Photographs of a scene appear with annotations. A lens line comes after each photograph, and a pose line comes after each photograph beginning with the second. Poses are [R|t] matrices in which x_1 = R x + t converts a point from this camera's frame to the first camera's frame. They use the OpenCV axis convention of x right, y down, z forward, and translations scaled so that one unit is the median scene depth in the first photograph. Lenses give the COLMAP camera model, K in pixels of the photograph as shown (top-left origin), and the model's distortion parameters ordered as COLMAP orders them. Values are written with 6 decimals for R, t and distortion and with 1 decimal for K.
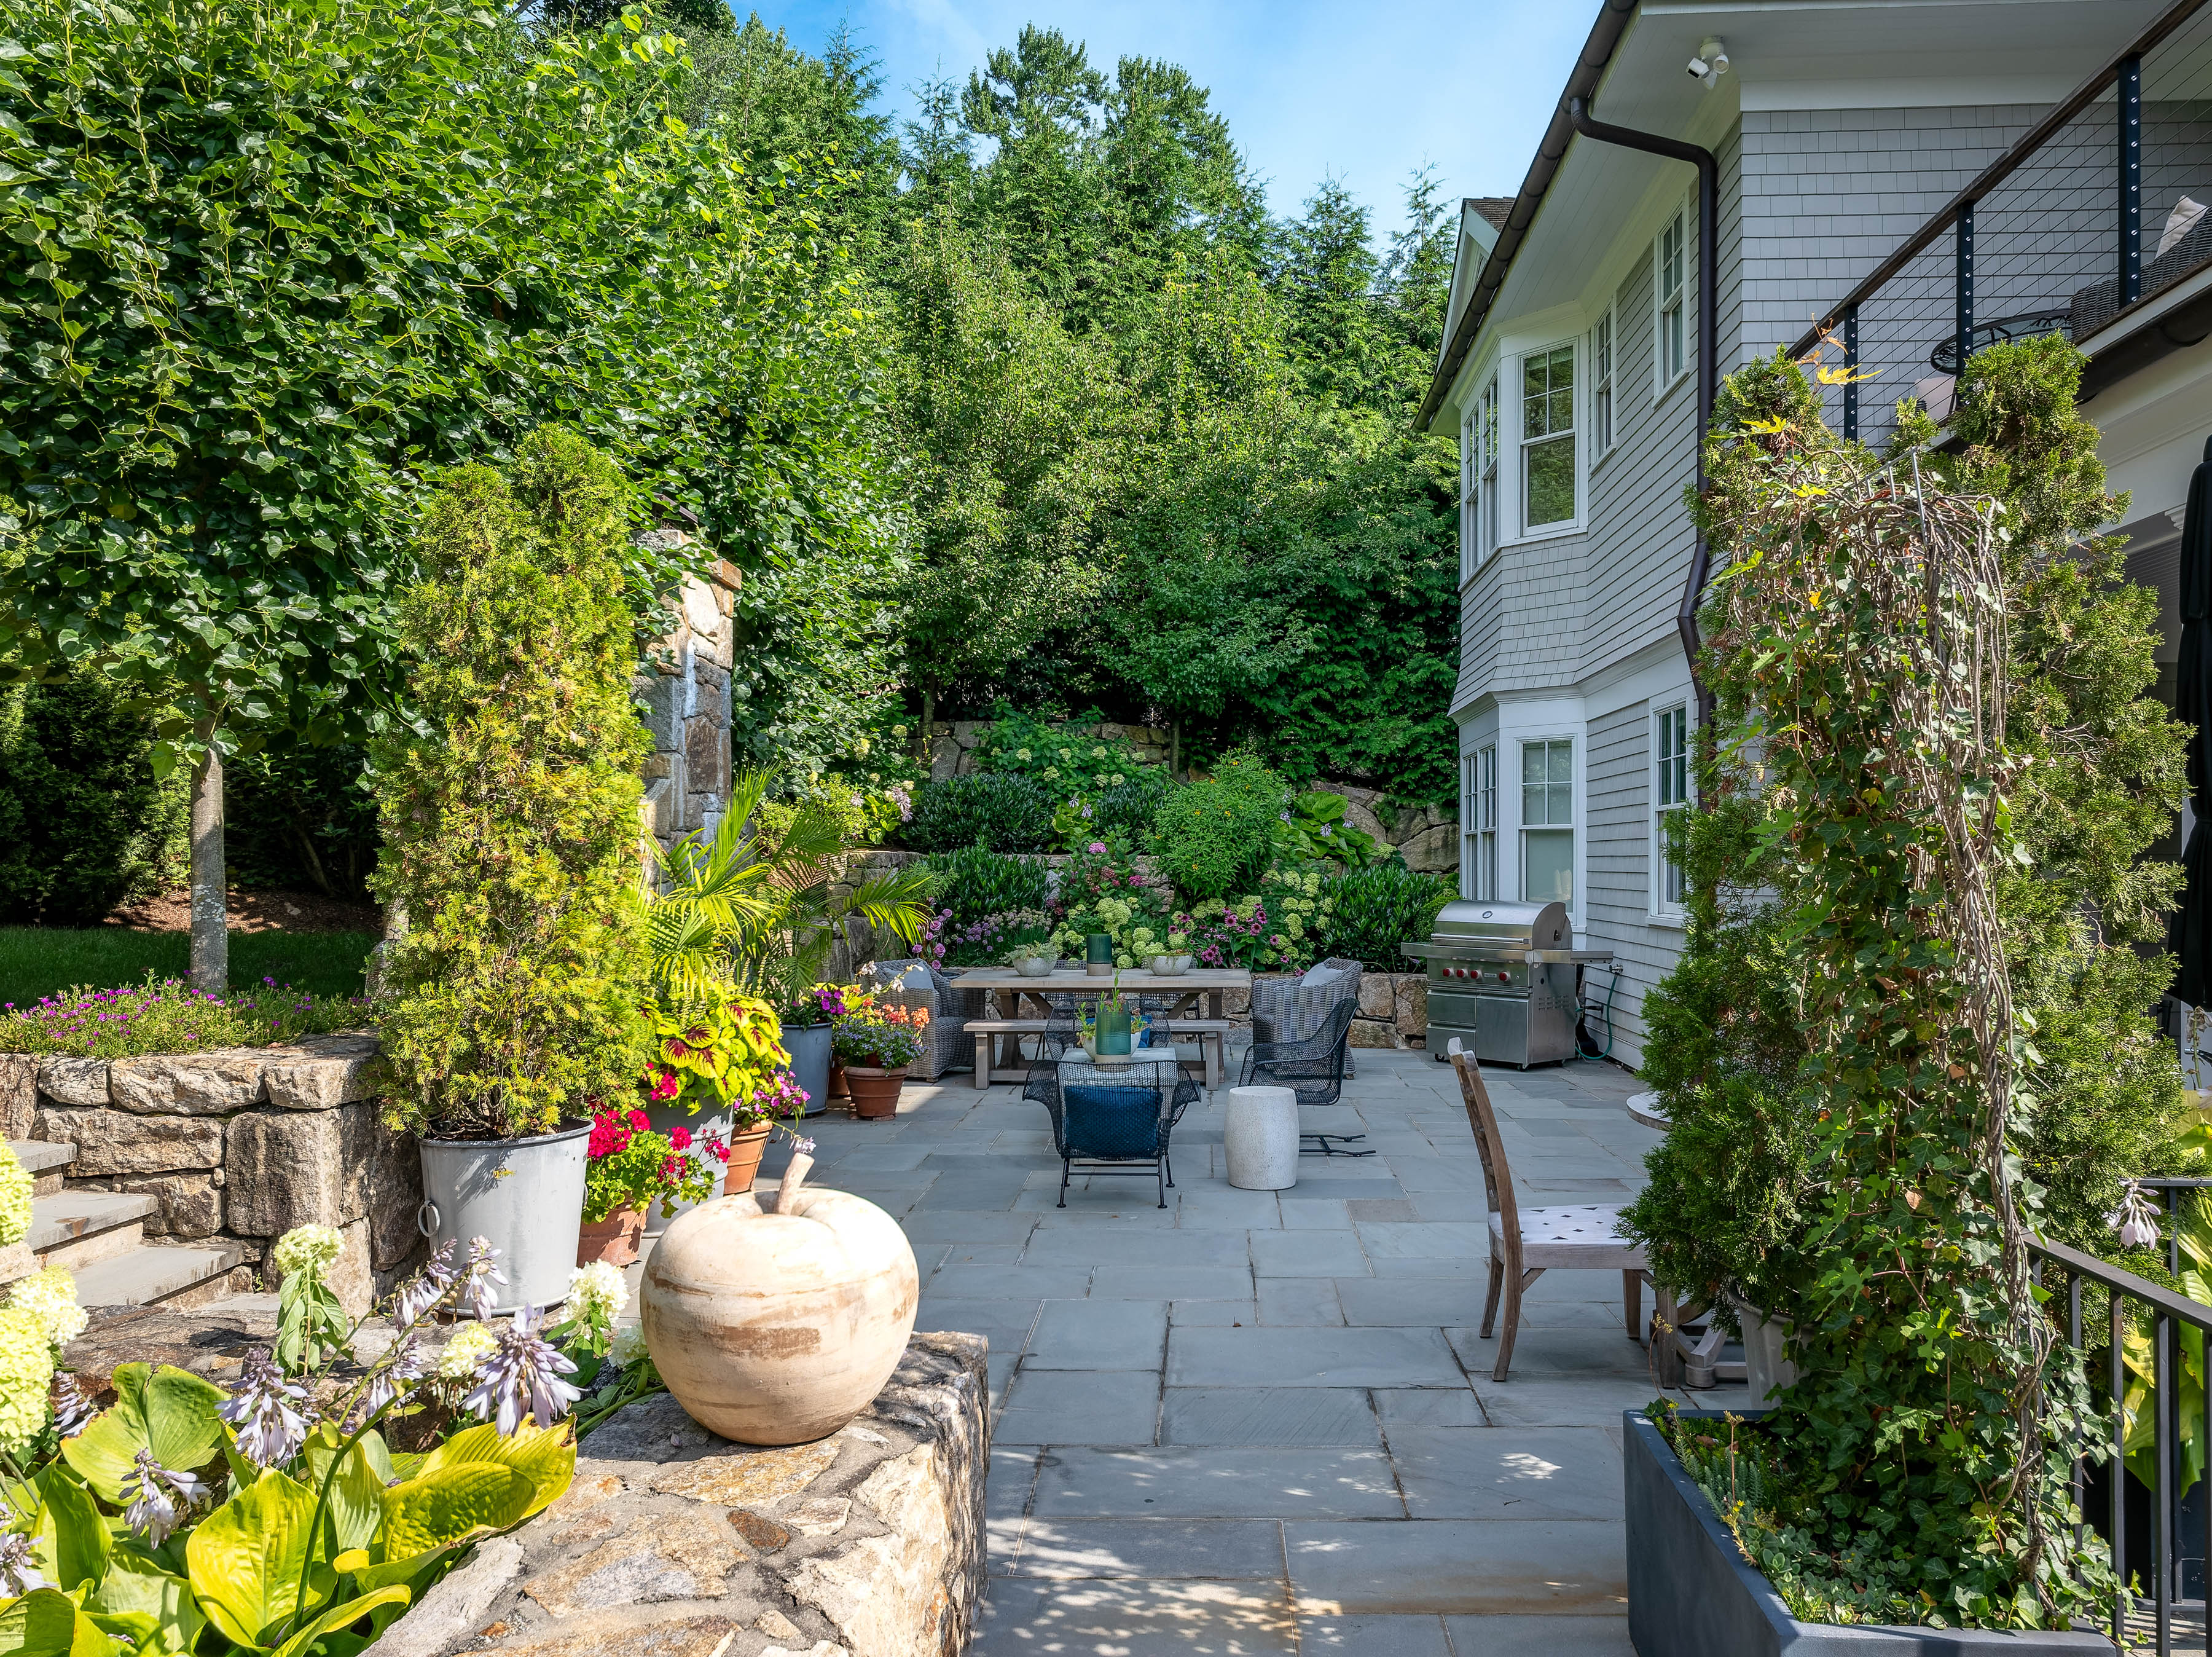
lens RADIAL K [[1521.0, 0, 1140.3], [0, 1521.0, 855.7], [0, 0, 1]] dist [0.000739, -0.010182]
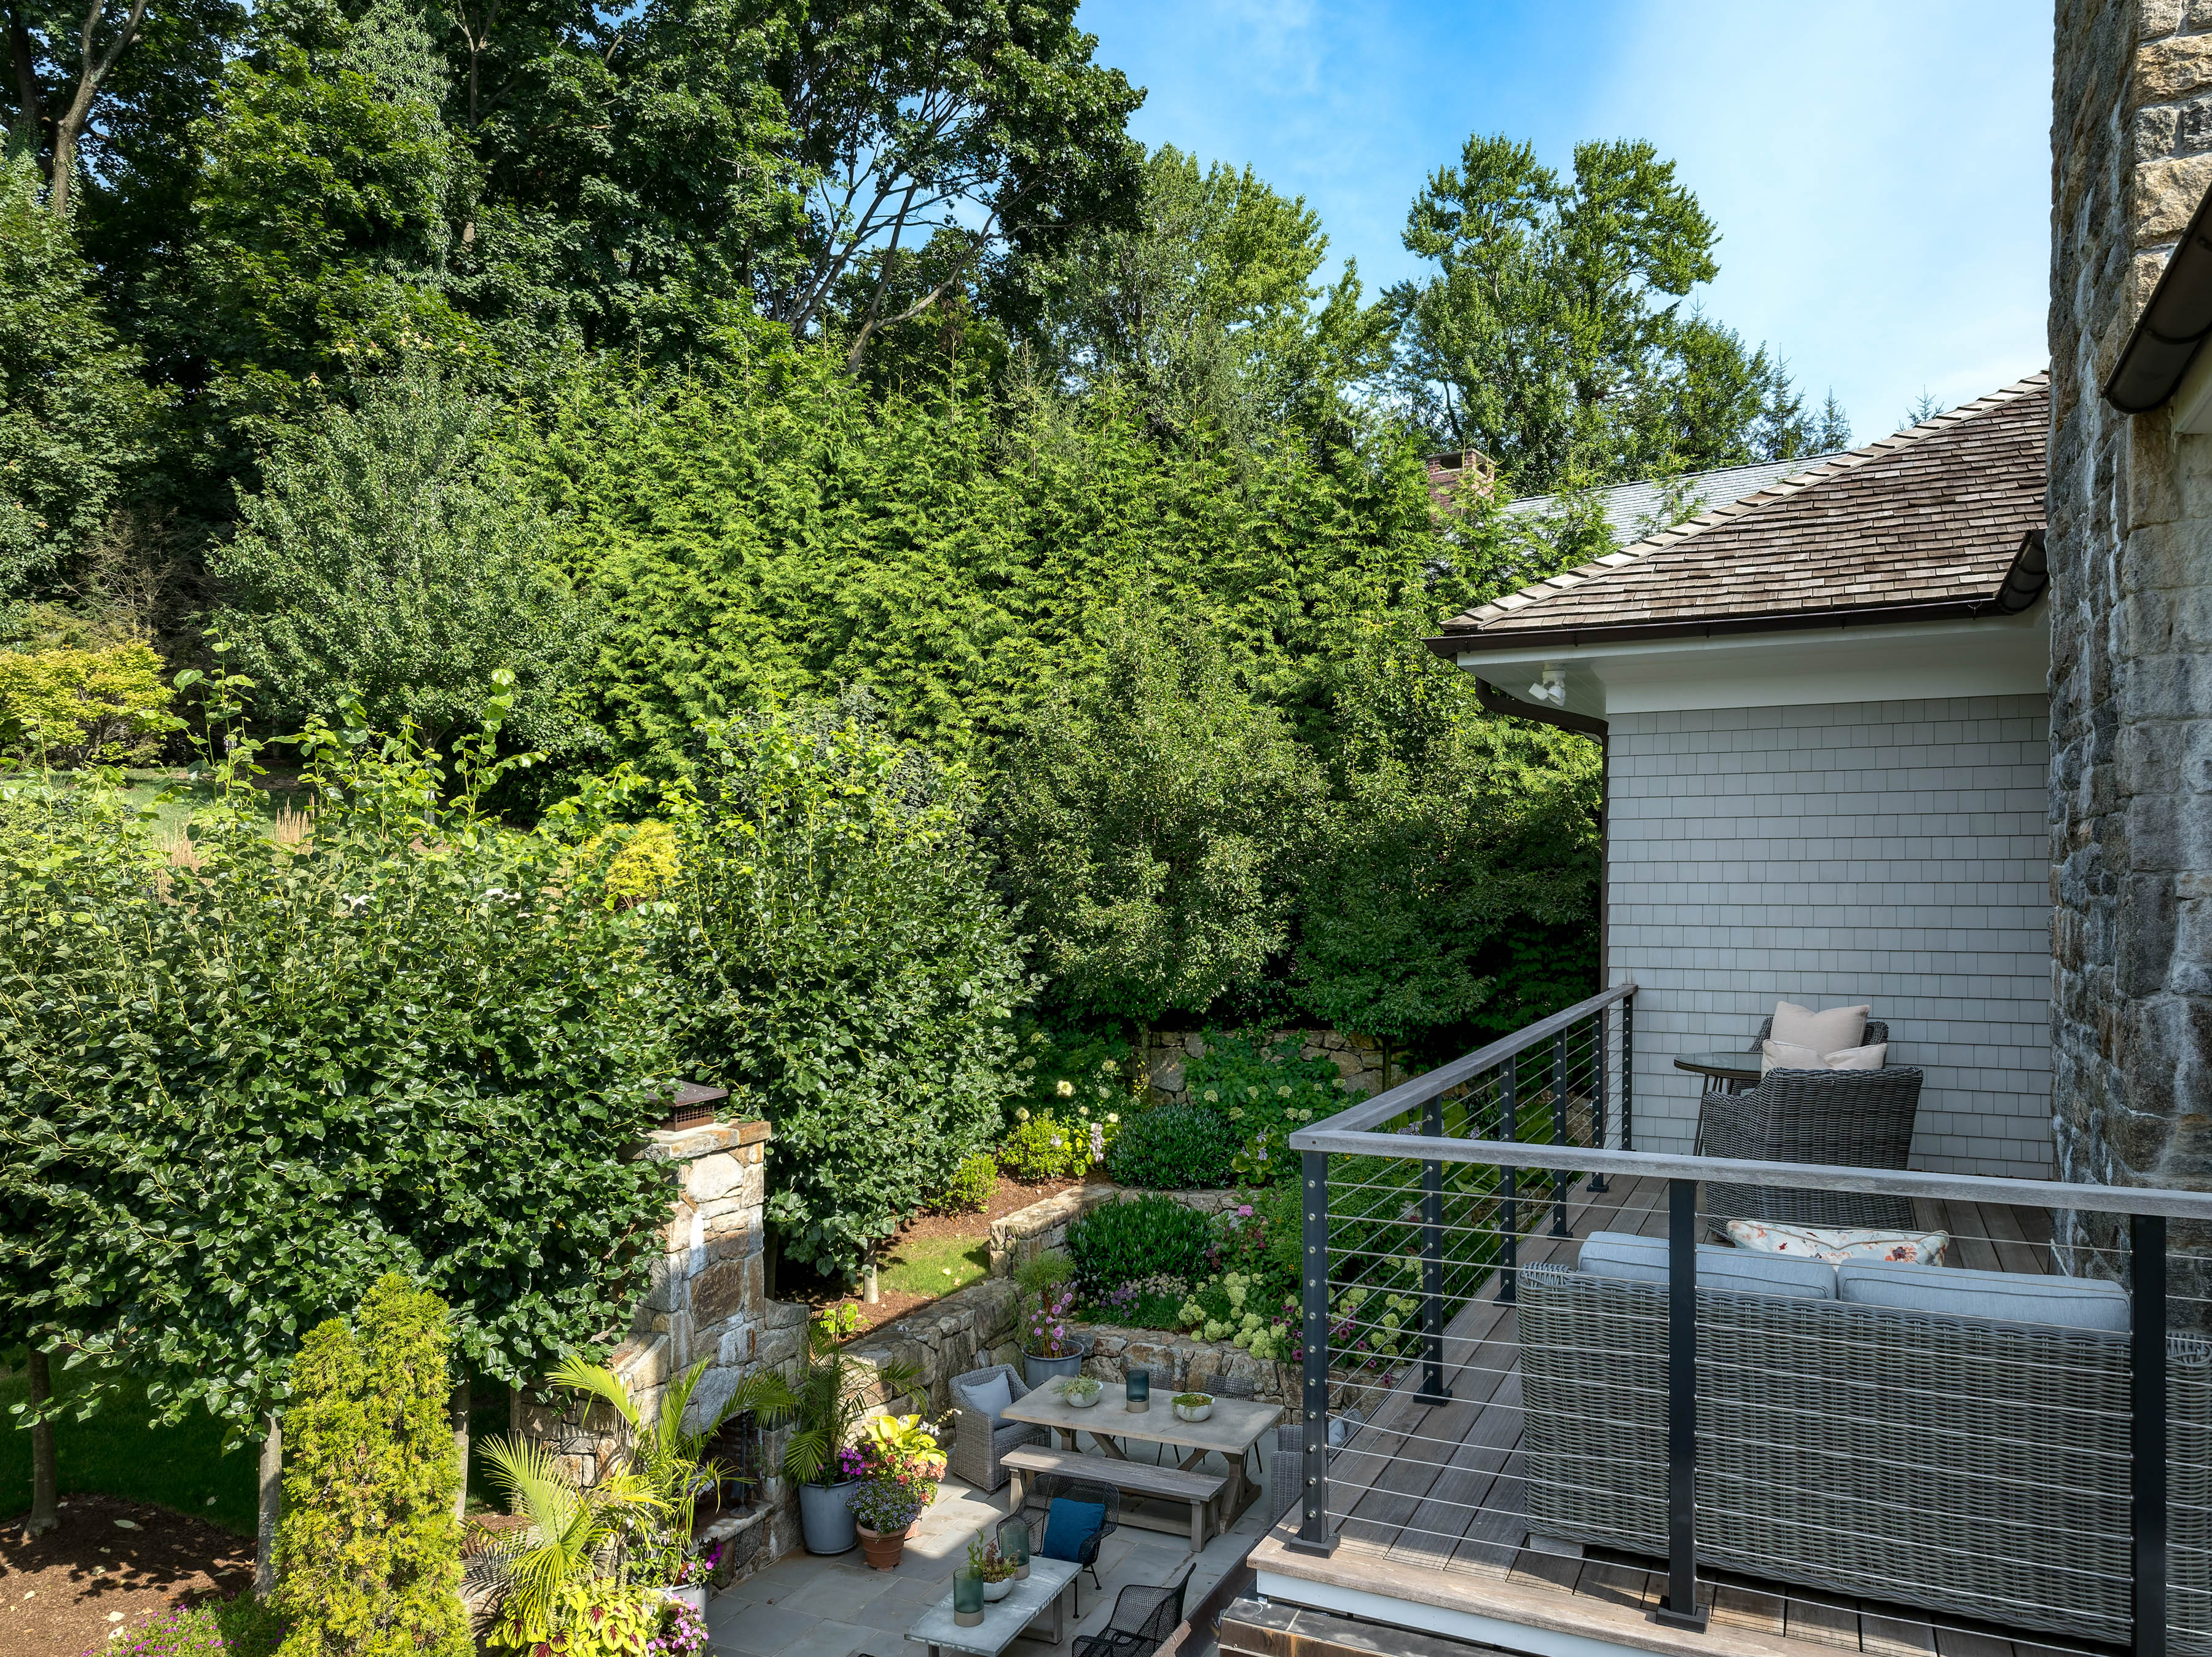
lens RADIAL K [[1521.0, 0, 1107.2], [0, 1521.0, 893.5], [0, 0, 1]] dist [0.000739, -0.010182]
pose [[0.921016, -0.005773, -0.389481, 0.278538], [0.012247, 0.999825, 0.014139, -0.225956], [0.389332, -0.017792, 0.920926, -0.026986]]
